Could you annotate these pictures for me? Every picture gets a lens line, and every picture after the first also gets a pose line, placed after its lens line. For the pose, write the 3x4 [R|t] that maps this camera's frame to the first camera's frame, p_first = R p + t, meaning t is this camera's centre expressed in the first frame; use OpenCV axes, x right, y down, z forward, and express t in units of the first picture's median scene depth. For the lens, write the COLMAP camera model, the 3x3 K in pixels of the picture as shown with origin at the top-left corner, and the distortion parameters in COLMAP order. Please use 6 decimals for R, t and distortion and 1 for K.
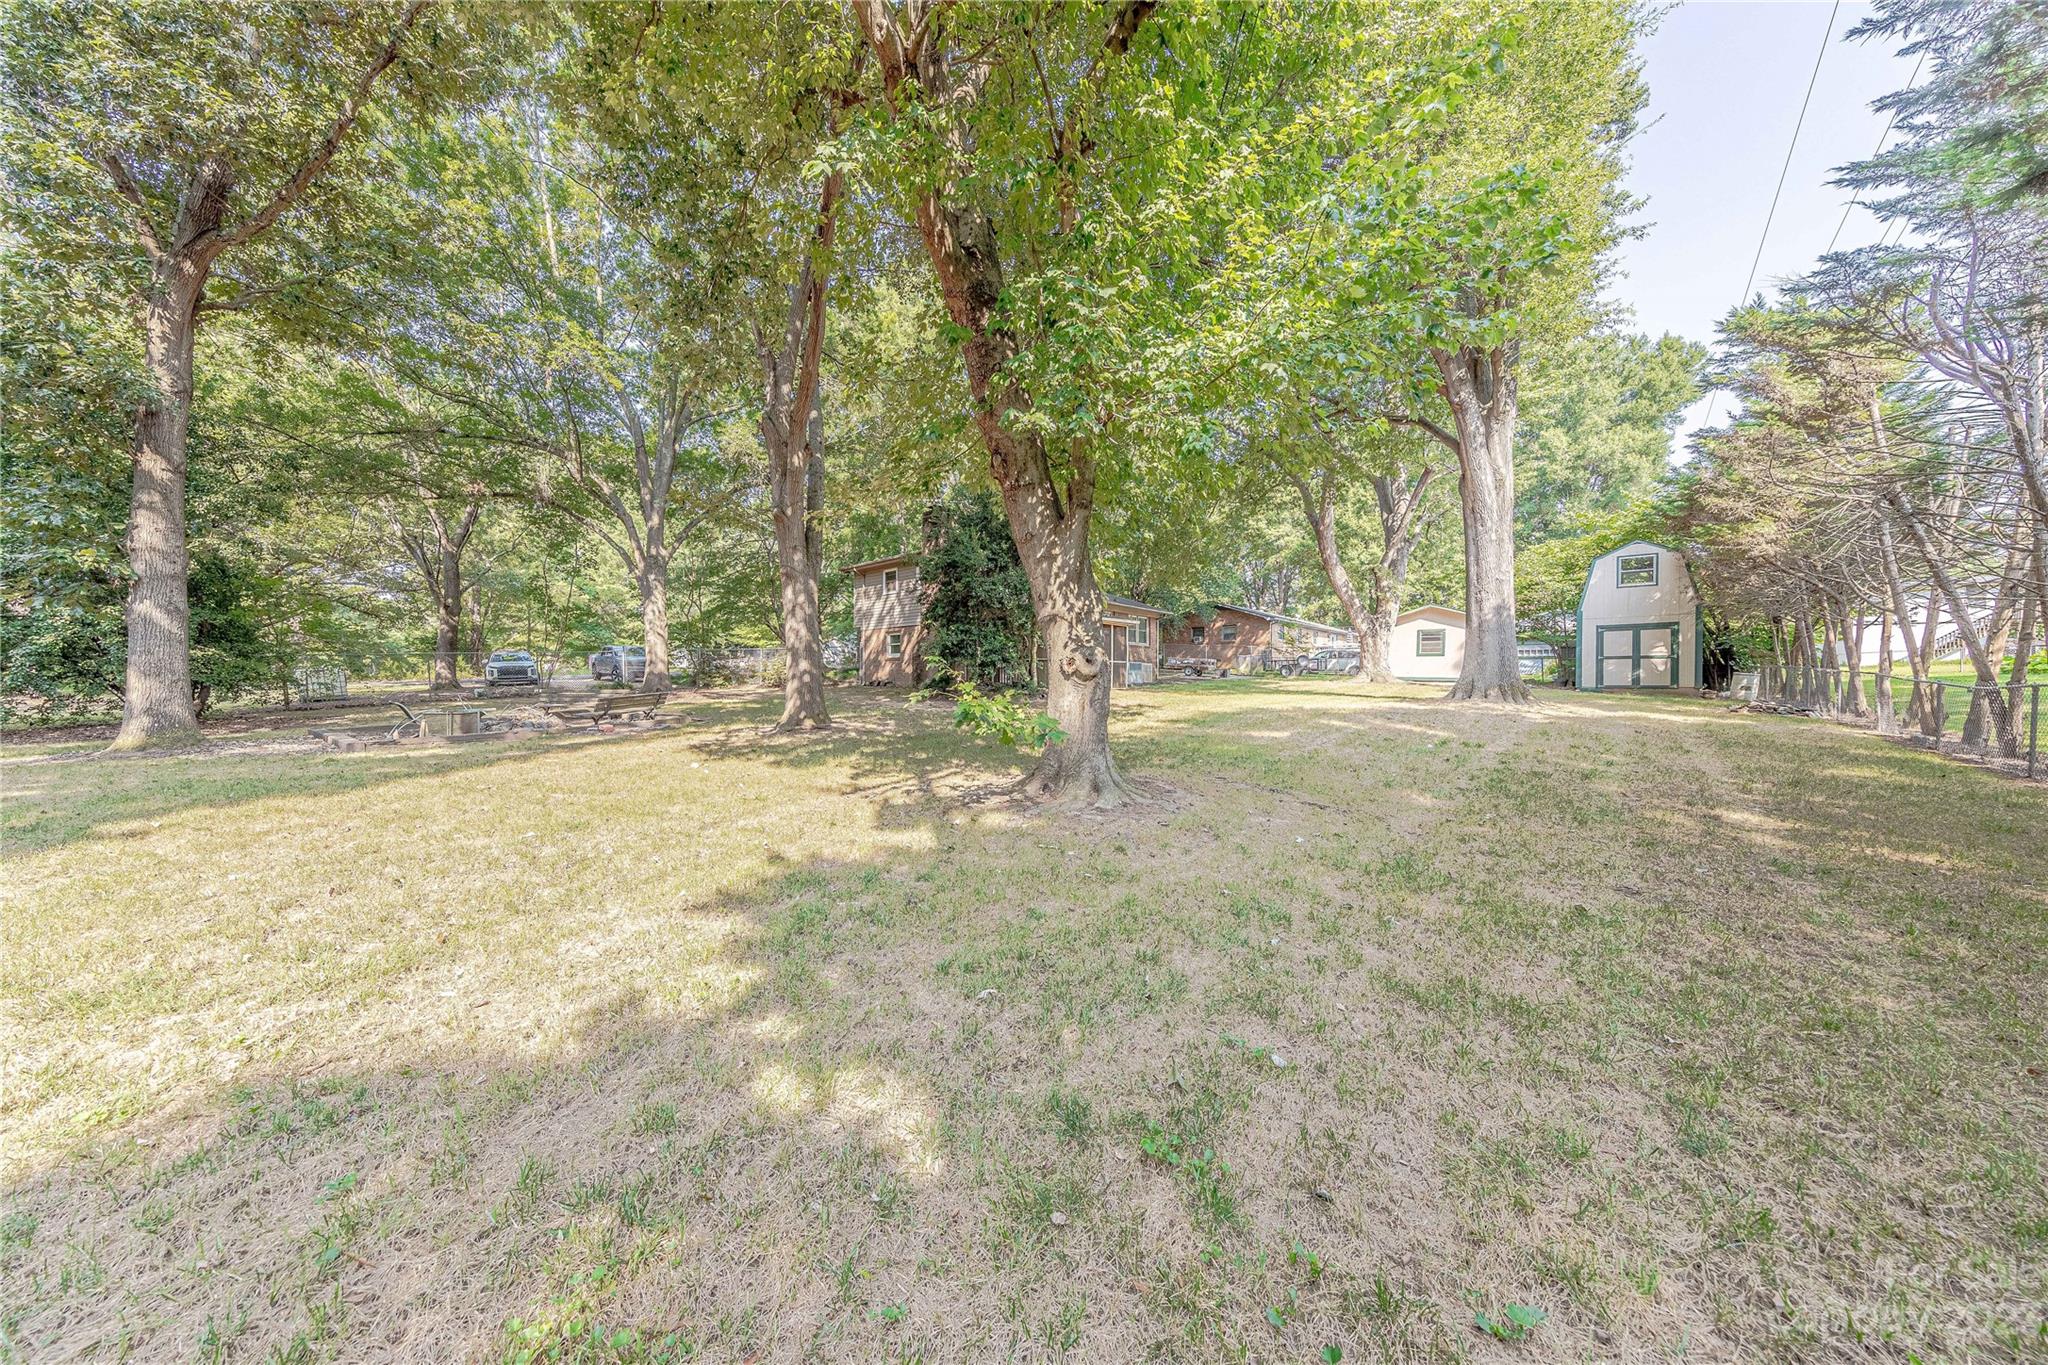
lens RADIAL K [[652.6, 0, 1010.4], [0, 652.6, 686.4], [0, 0, 1]] dist [0.005588, -0.000007]
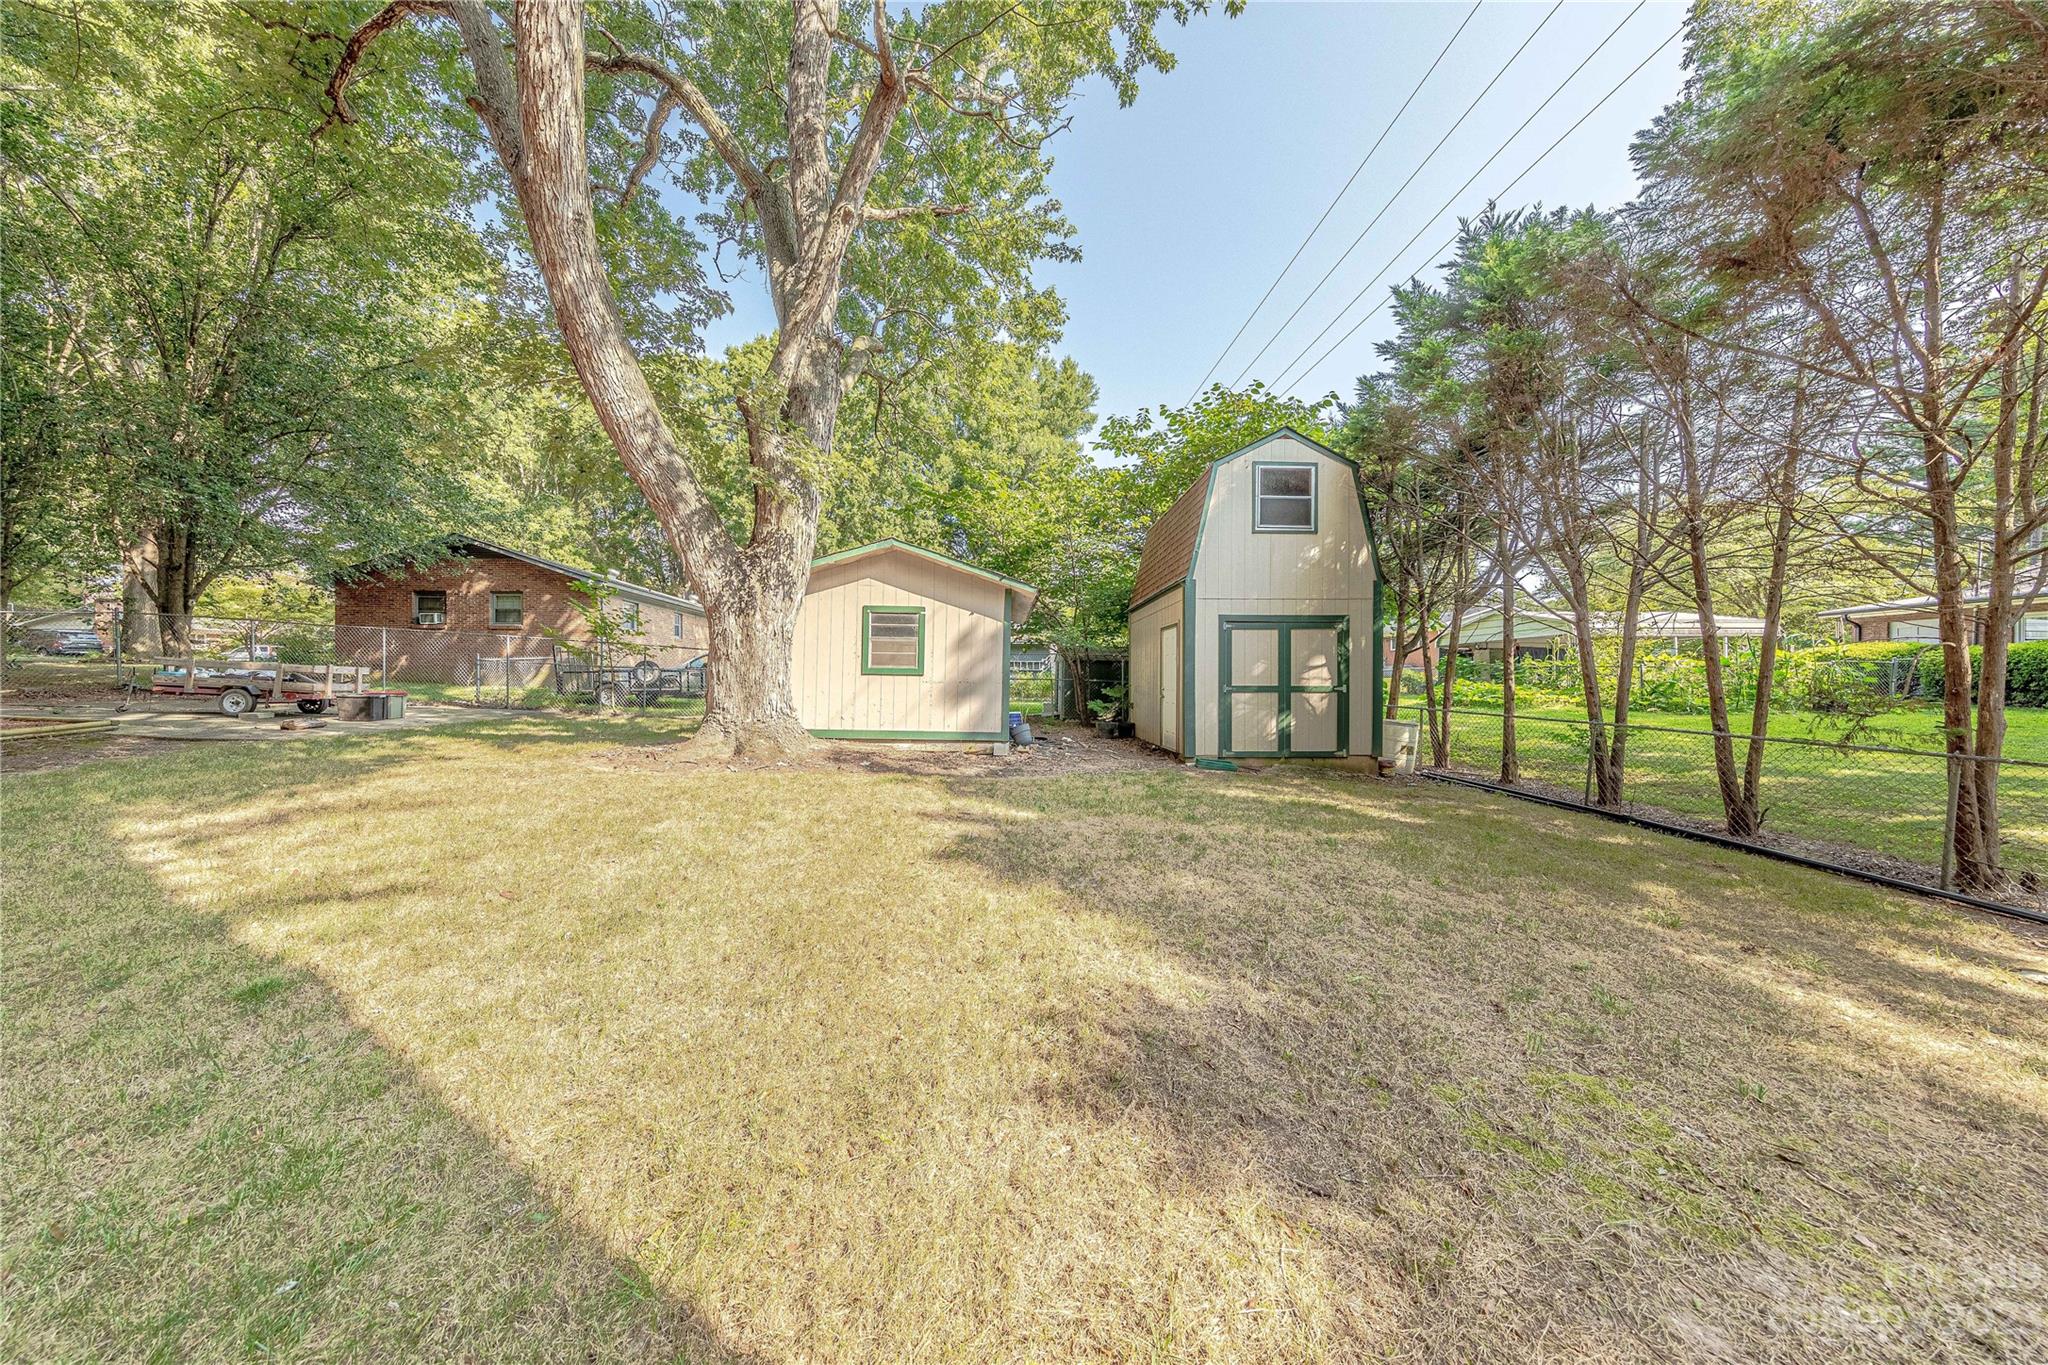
lens RADIAL K [[652.6, 0, 1010.4], [0, 652.6, 686.4], [0, 0, 1]] dist [0.005588, -0.000007]
pose [[0.707355, -0.001290, 0.706857, 0.426465], [0.004176, 0.999989, -0.002353, -0.039053], [-0.706846, 0.004616, 0.707353, 0.690309]]
